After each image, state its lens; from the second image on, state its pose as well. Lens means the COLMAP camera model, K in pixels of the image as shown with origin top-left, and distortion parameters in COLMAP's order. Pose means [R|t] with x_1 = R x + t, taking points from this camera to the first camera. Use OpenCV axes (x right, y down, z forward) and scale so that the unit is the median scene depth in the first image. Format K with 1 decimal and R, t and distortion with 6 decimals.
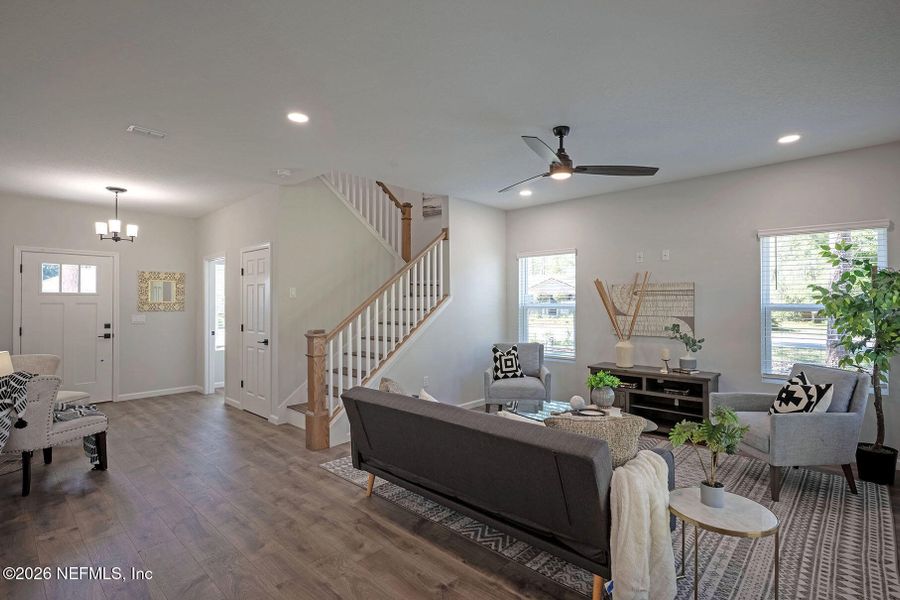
lens RADIAL K [[435.3, 0, 461.6], [0, 435.3, 299.0], [0, 0, 1]] dist [-0.003262, 0.000634]
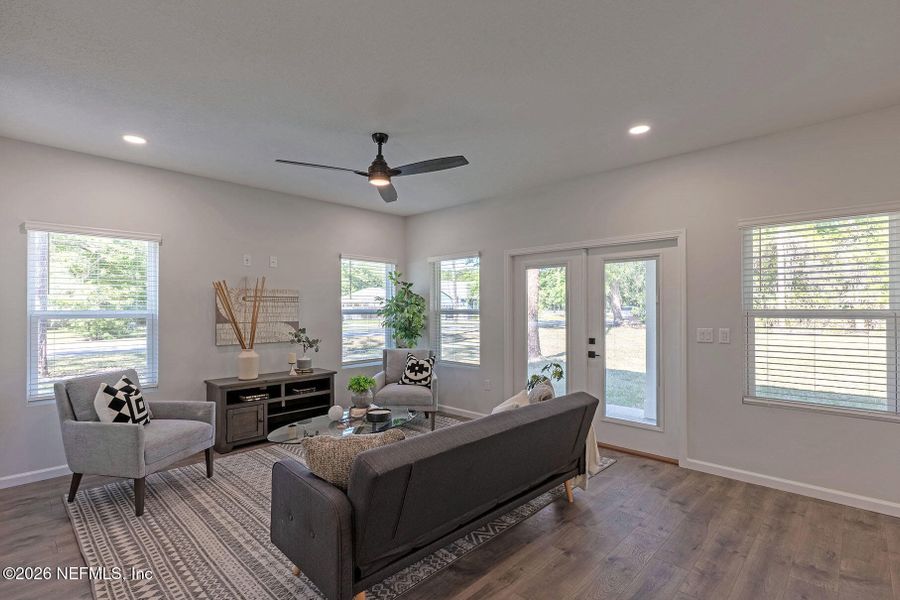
lens RADIAL K [[427.5, 0, 450.5], [0, 427.5, 306.6], [0, 0, 1]] dist [-0.000631, 0.000529]
pose [[0.024425, 0.004937, 0.999689, -0.705971], [-0.006936, 0.999965, -0.004769, 0.007369], [-0.999678, -0.006817, 0.024459, 0.762023]]
